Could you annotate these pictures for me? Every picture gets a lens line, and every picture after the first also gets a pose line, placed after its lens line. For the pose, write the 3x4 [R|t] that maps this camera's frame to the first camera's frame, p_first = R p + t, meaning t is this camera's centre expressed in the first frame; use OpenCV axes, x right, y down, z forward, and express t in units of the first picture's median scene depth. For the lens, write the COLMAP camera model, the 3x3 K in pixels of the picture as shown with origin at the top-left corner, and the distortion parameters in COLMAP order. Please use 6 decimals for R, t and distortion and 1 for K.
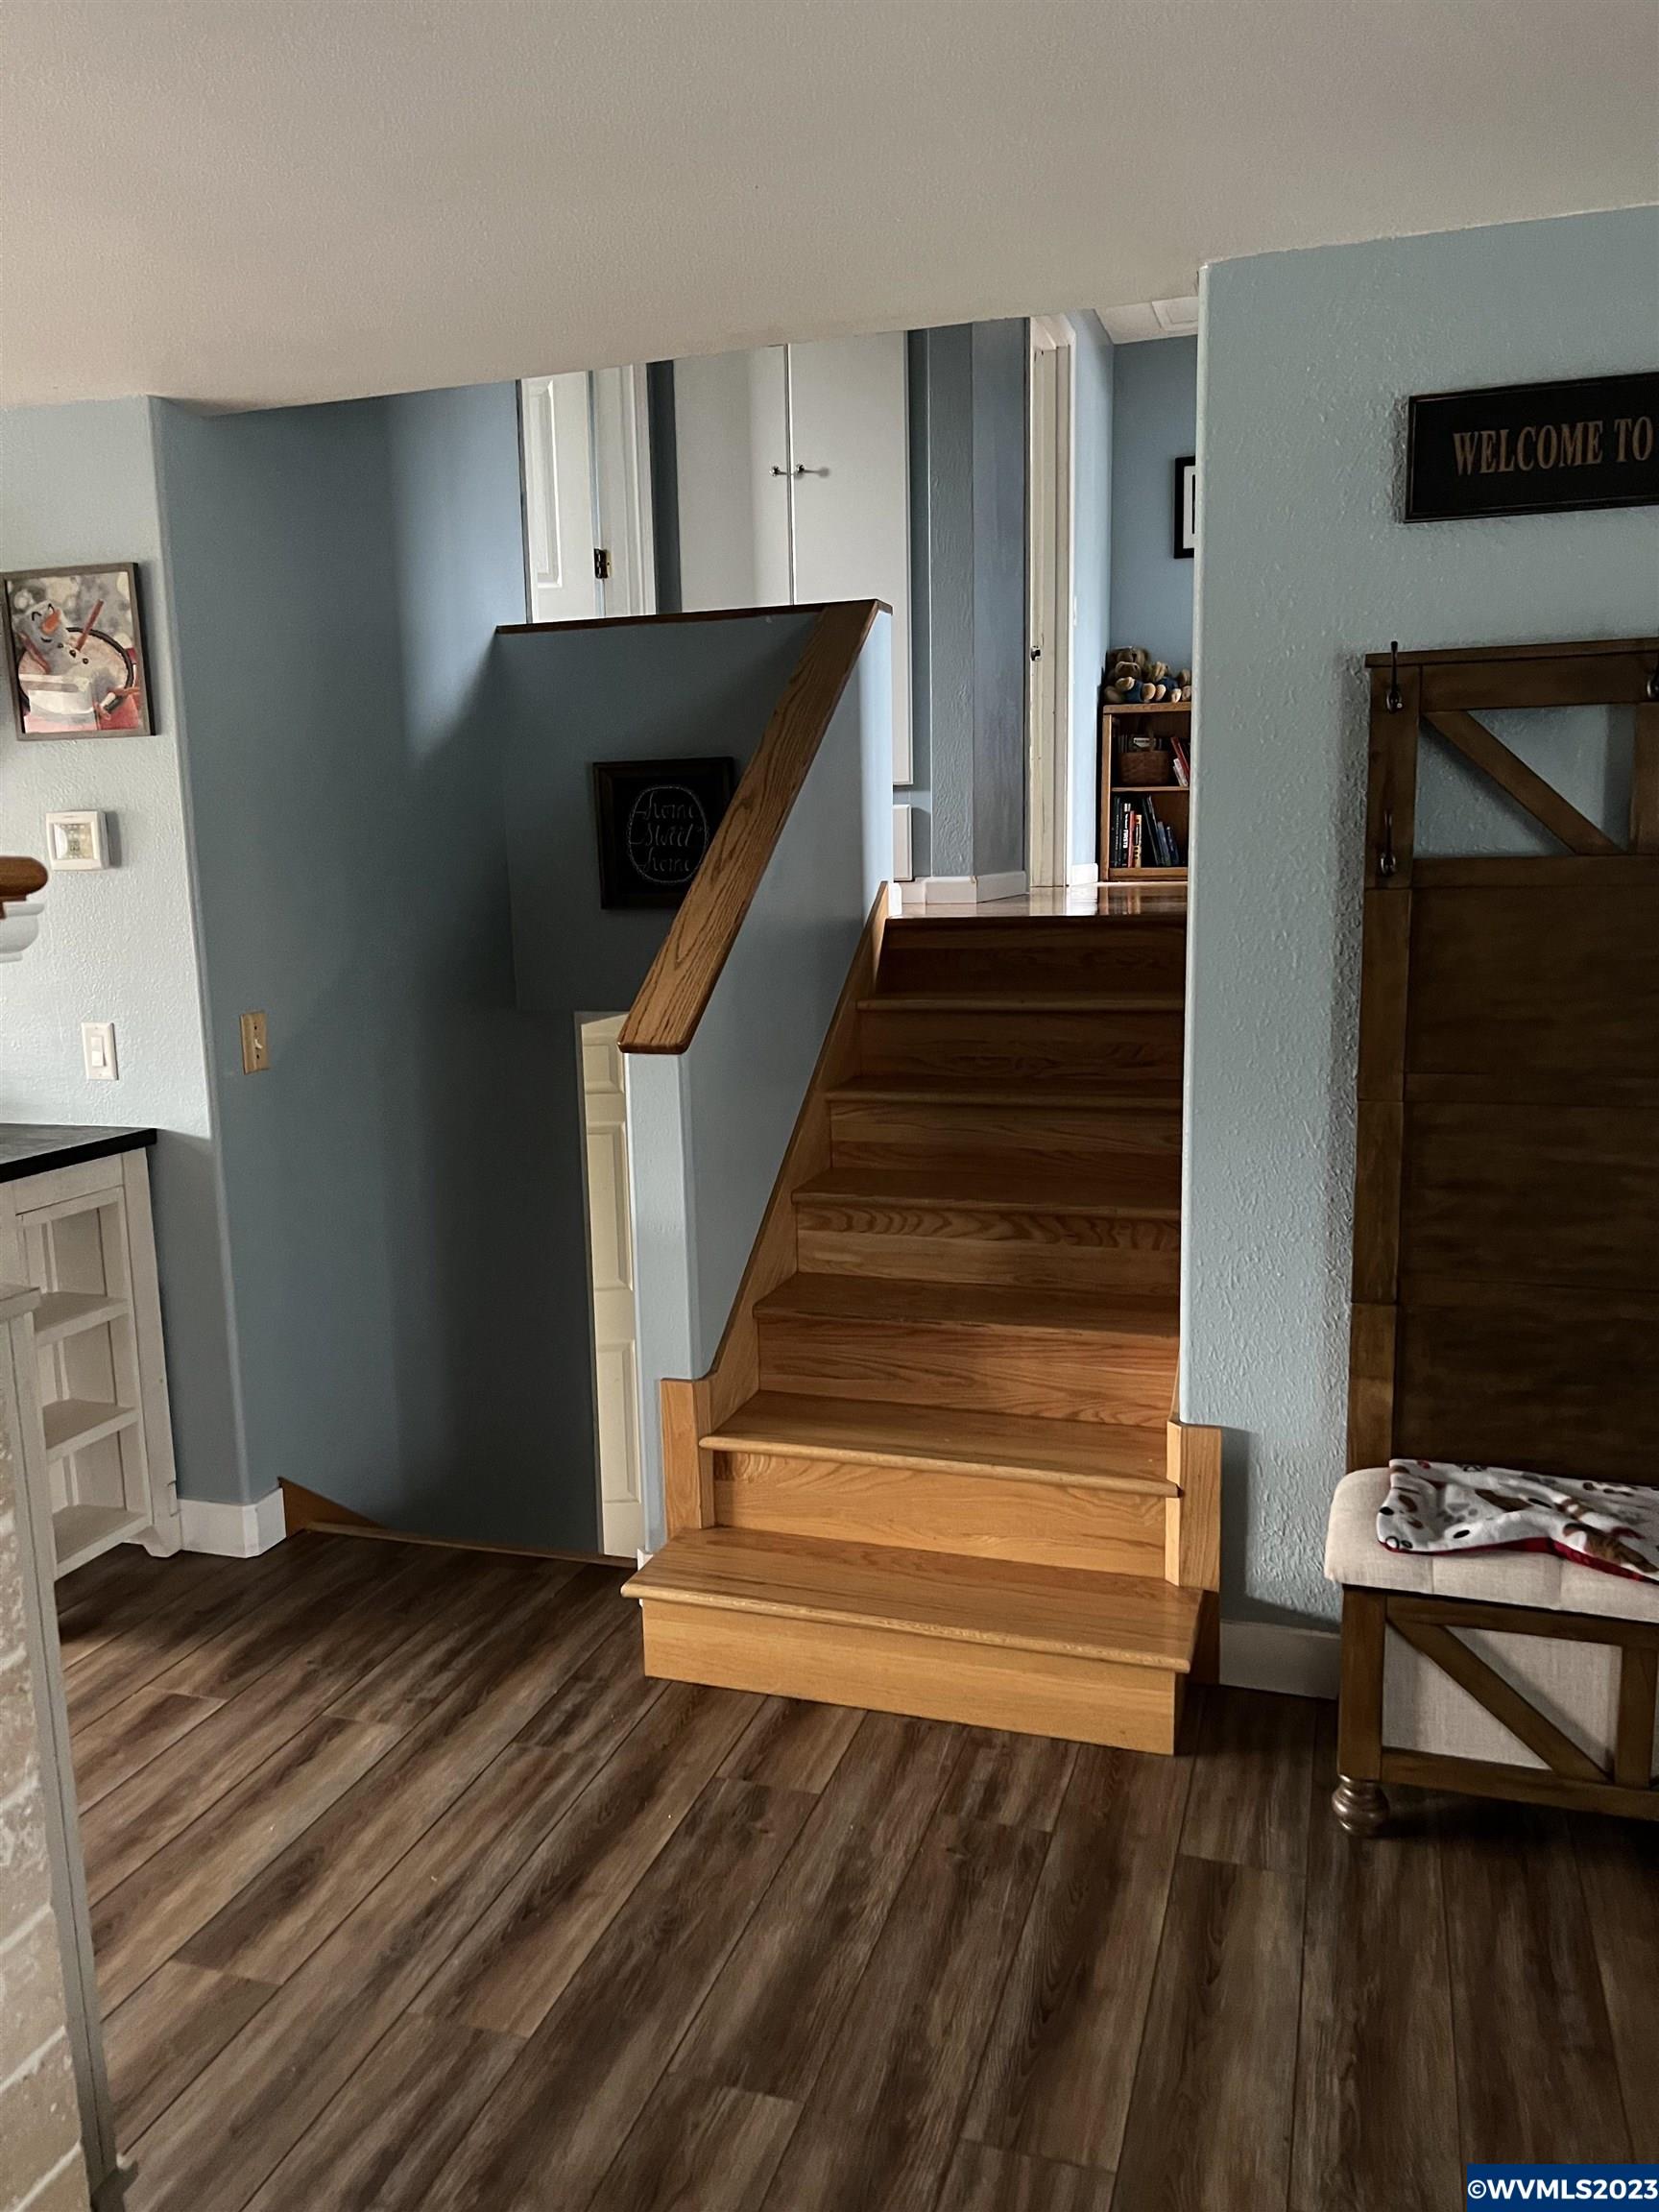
lens RADIAL K [[1664.6, 0, 824.3], [0, 1664.6, 1124.7], [0, 0, 1]] dist [0.050740, -0.066614]
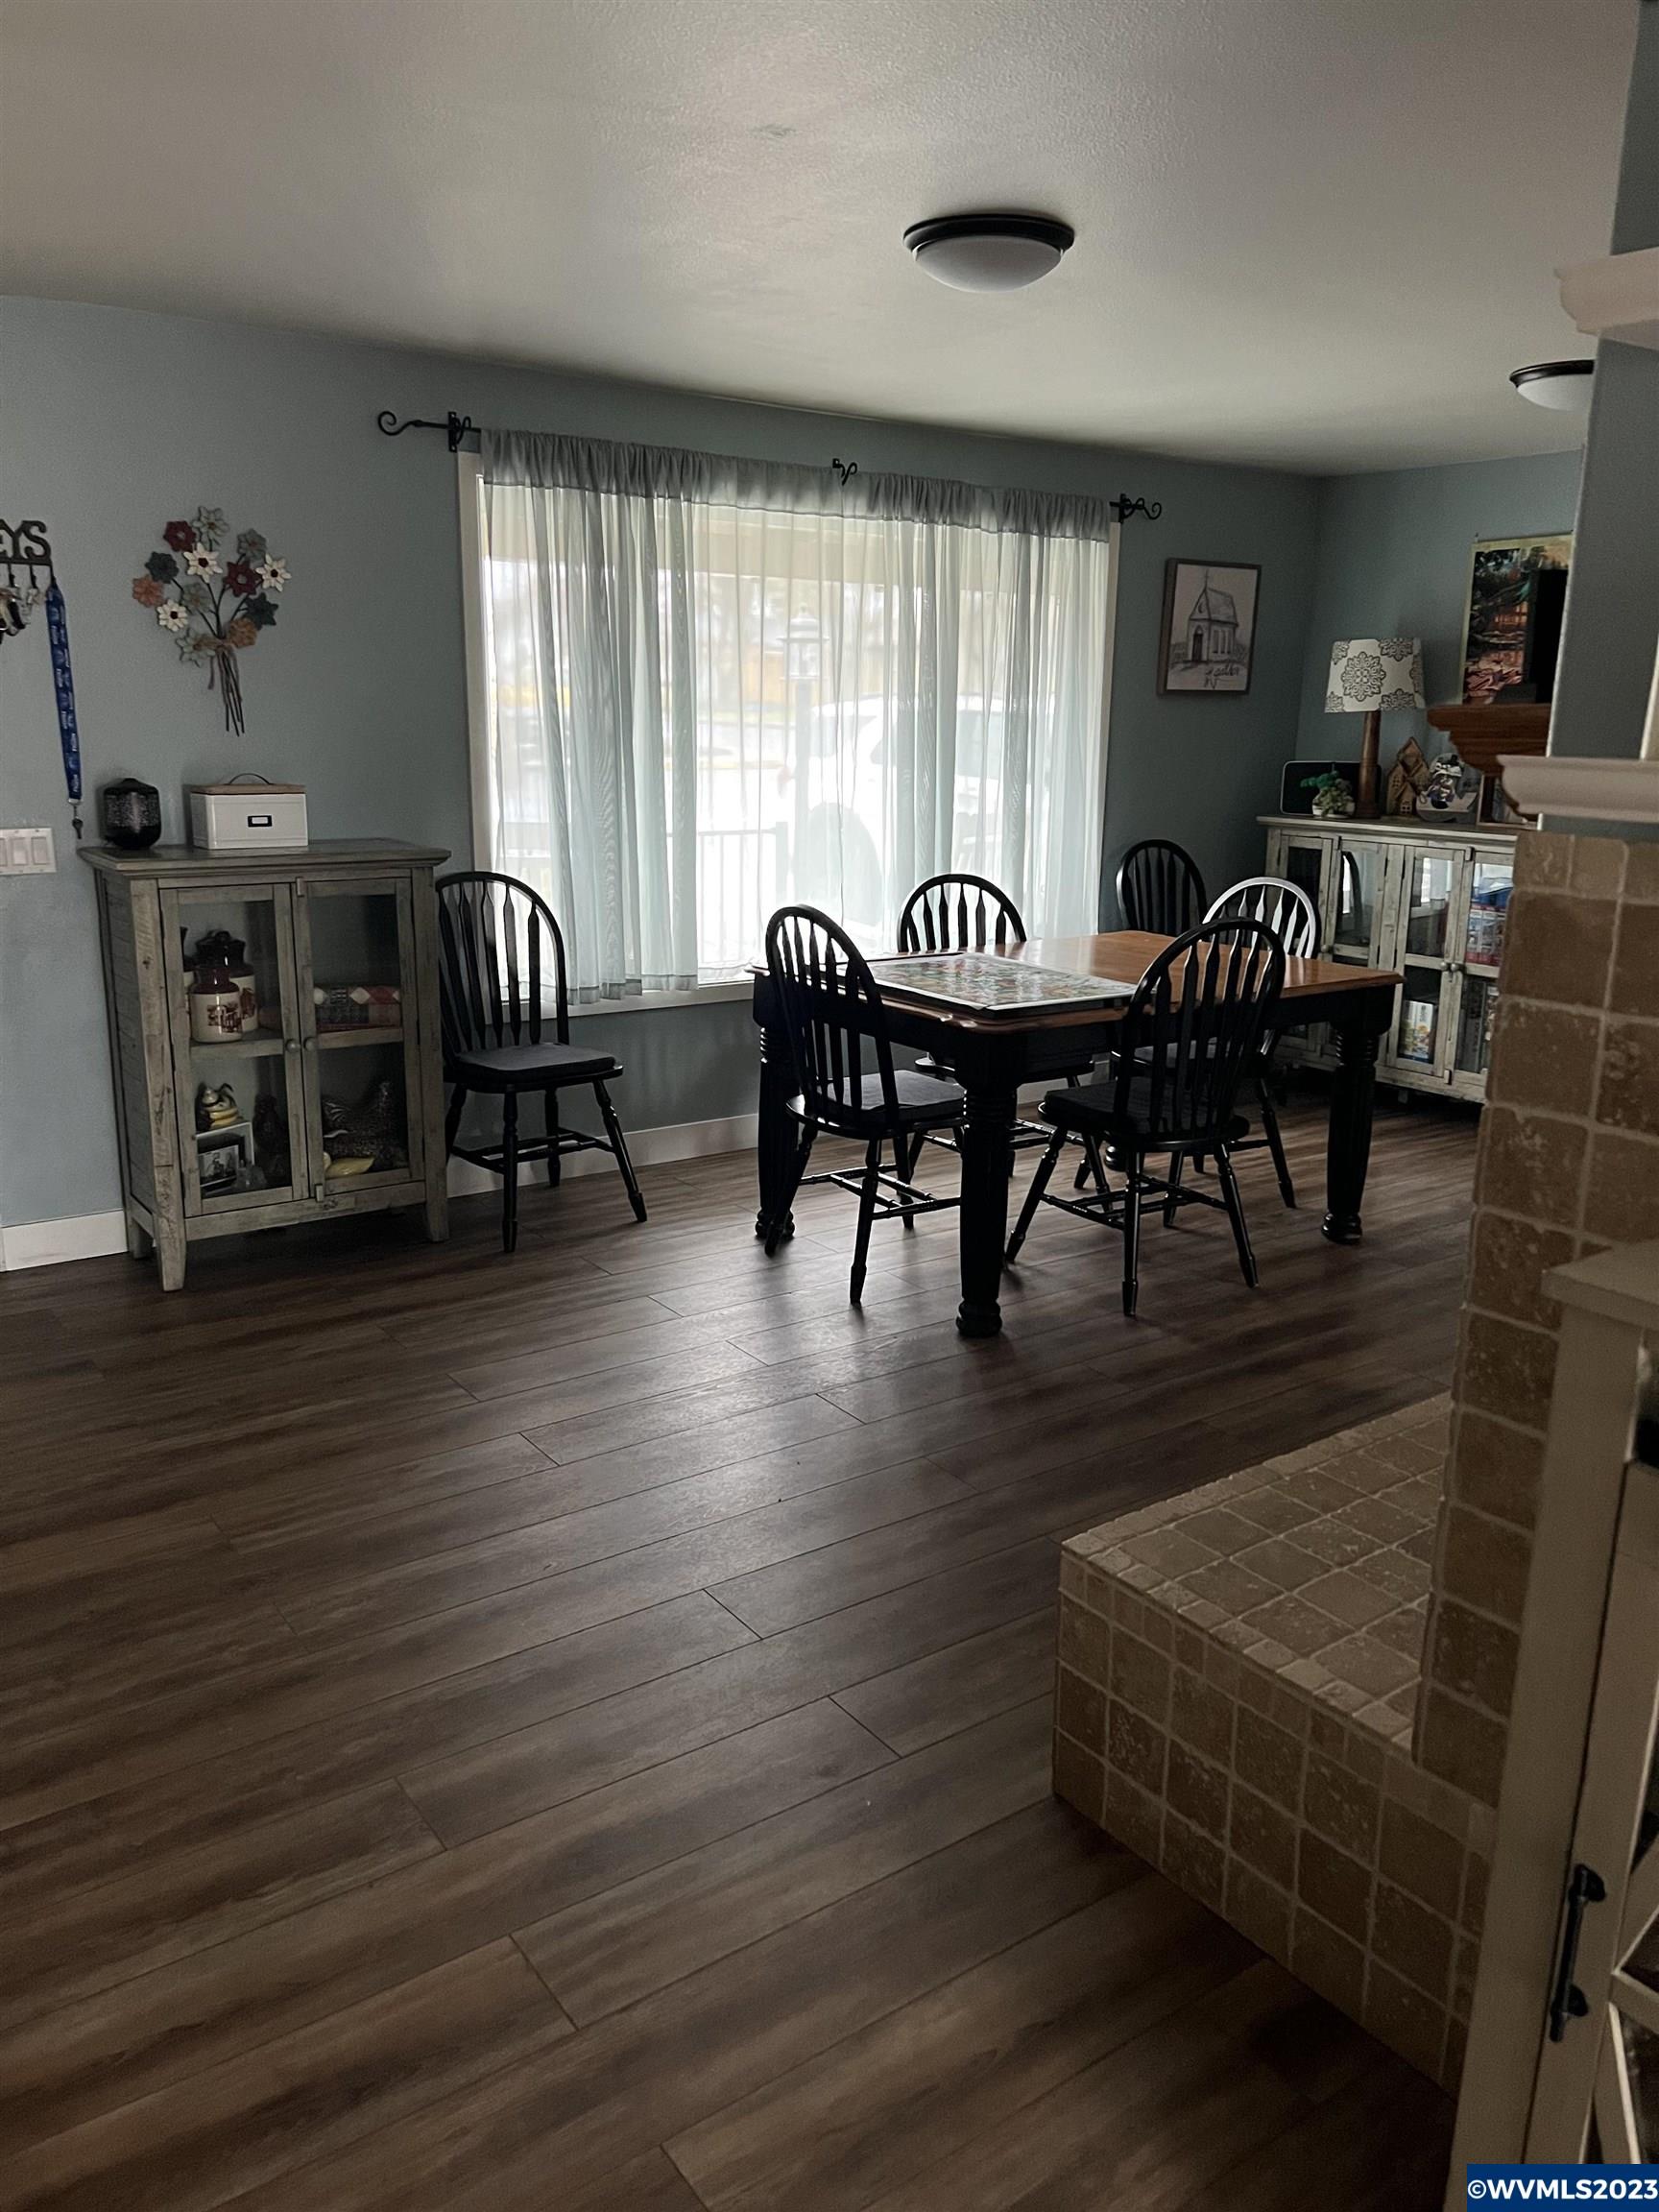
lens RADIAL K [[1664.6, 0, 836.1], [0, 1664.6, 1101.2], [0, 0, 1]] dist [0.050740, -0.066614]
pose [[-0.805767, -0.135783, 0.576457, -0.482671], [0.099796, 0.928313, 0.358156, -0.216038], [-0.583764, 0.346118, -0.734453, 1.303449]]
